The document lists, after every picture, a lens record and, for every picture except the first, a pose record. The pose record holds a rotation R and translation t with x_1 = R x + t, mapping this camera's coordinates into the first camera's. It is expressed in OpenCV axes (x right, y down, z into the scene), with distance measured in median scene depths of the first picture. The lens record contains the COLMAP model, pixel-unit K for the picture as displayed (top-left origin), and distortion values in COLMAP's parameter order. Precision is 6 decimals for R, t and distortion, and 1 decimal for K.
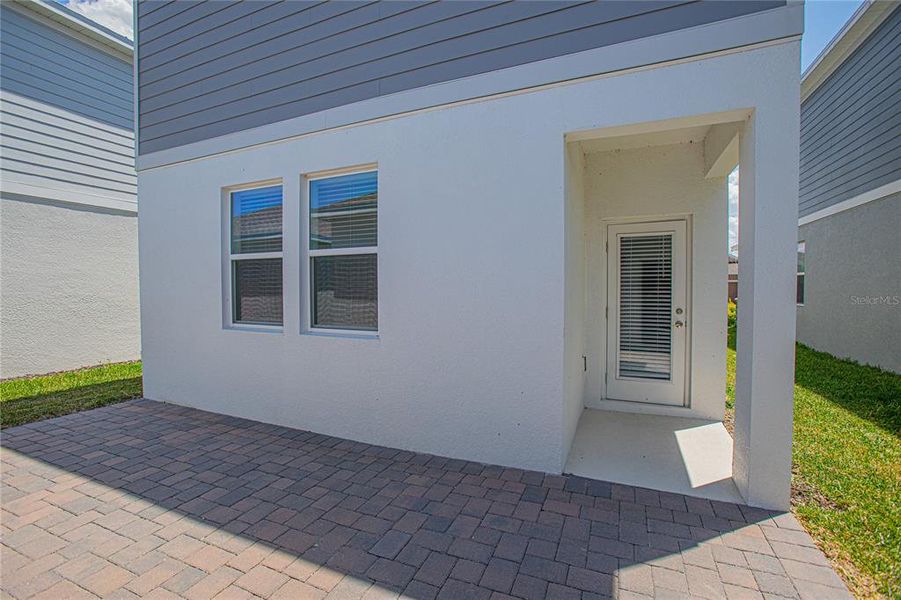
lens RADIAL K [[409.2, 0, 448.1], [0, 409.2, 297.5], [0, 0, 1]] dist [-0.073466, 0.032135]
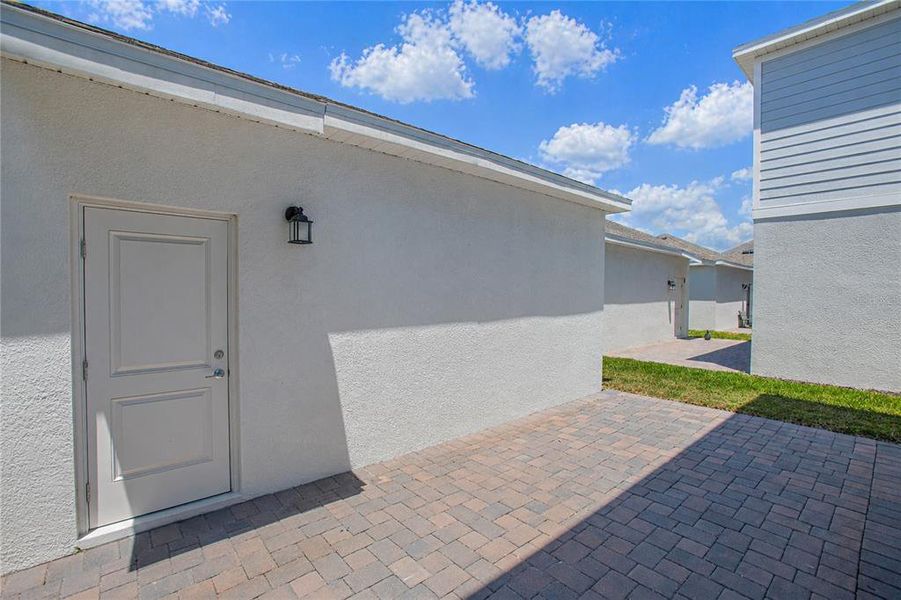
lens RADIAL K [[409.2, 0, 448.1], [0, 409.2, 297.5], [0, 0, 1]] dist [-0.073466, 0.032135]
pose [[-0.419675, 0.013885, -0.907568, 0.424622], [-0.031170, 0.999073, 0.029699, -0.047555], [0.907139, 0.040752, -0.418853, 0.684521]]
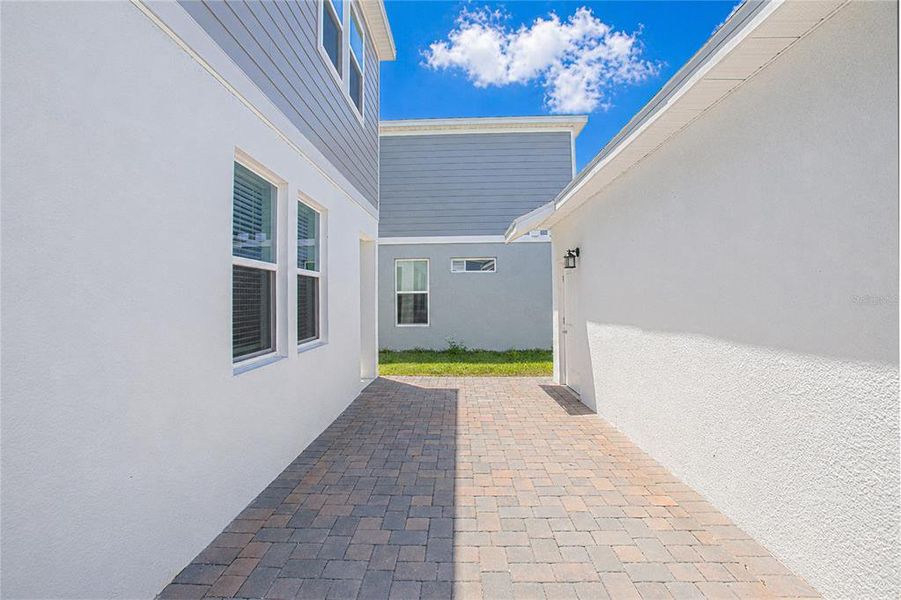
lens RADIAL K [[409.2, 0, 448.1], [0, 409.2, 297.5], [0, 0, 1]] dist [-0.073466, 0.032135]
pose [[-0.383814, 0.015047, 0.923288, -1.527052], [0.044106, 0.999025, 0.002053, -0.031293], [-0.922356, 0.041511, -0.384104, 1.136191]]
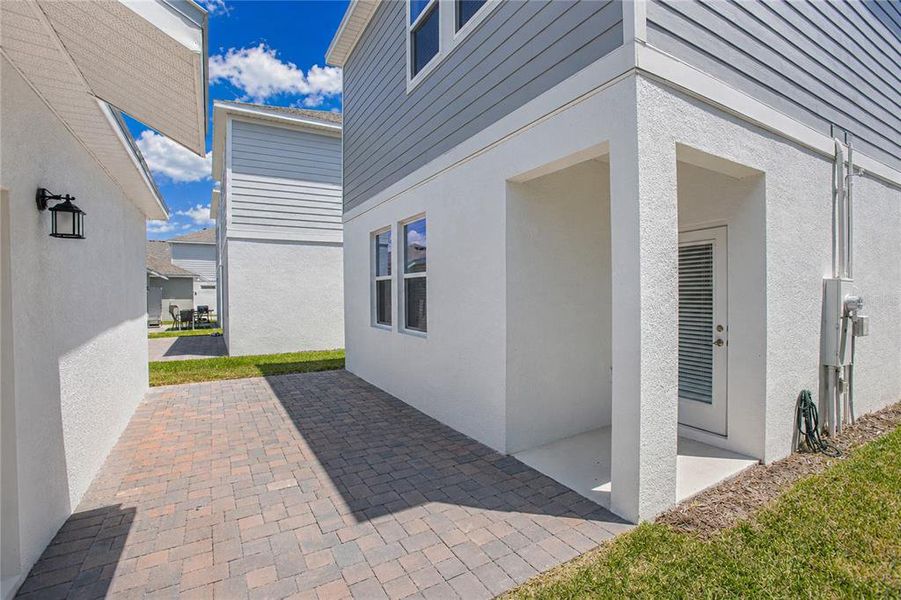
lens RADIAL K [[409.2, 0, 448.1], [0, 409.2, 297.5], [0, 0, 1]] dist [-0.073466, 0.032135]
pose [[0.806518, 0.001864, -0.591207, 0.718502], [-0.010933, 0.999871, -0.011762, -0.020707], [0.591109, 0.015950, 0.806434, -0.092472]]
